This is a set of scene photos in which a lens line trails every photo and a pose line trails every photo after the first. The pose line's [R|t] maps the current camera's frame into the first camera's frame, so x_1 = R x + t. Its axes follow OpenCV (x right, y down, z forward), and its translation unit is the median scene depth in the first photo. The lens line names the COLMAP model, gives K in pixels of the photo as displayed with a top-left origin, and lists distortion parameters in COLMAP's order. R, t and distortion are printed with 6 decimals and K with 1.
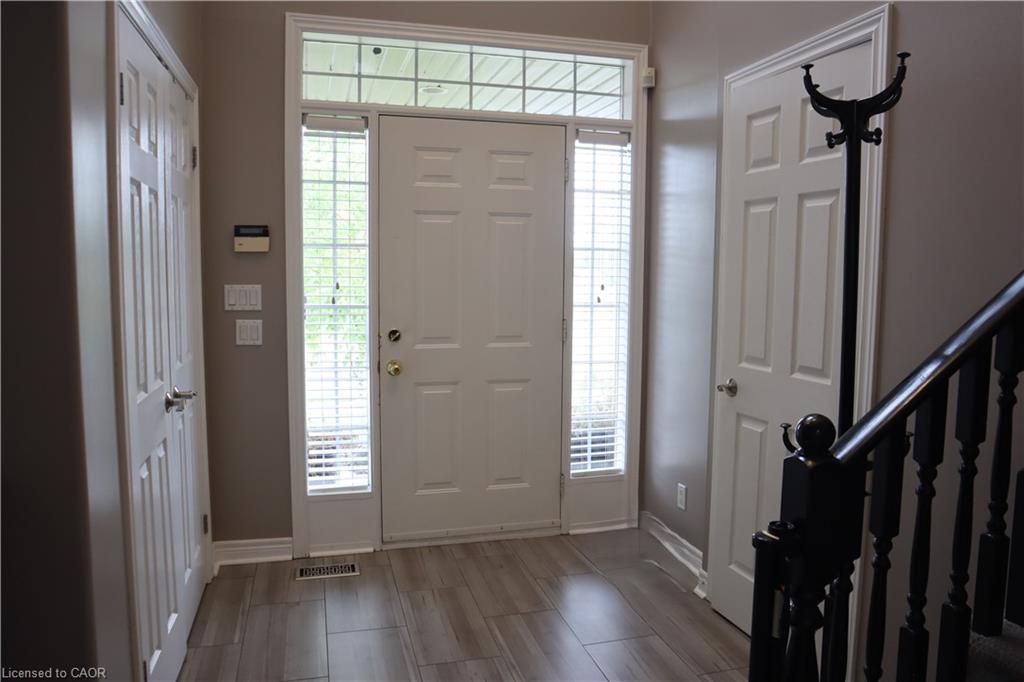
lens RADIAL K [[759.1, 0, 510.1], [0, 759.1, 336.9], [0, 0, 1]] dist [-0.059924, 0.010135]
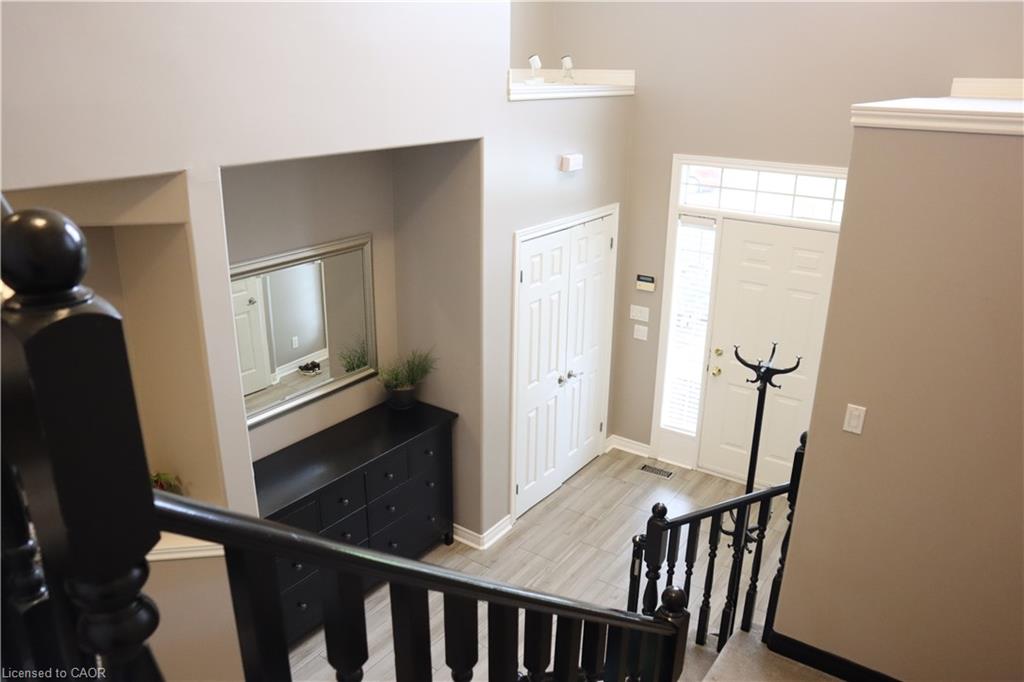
lens RADIAL K [[759.1, 0, 512.5], [0, 759.1, 343.4], [0, 0, 1]] dist [-0.059924, 0.010135]
pose [[0.643101, 0.256828, -0.721429, 0.760548], [-0.068279, 0.957562, 0.280025, -0.464086], [0.762731, -0.130826, 0.633345, -0.371961]]
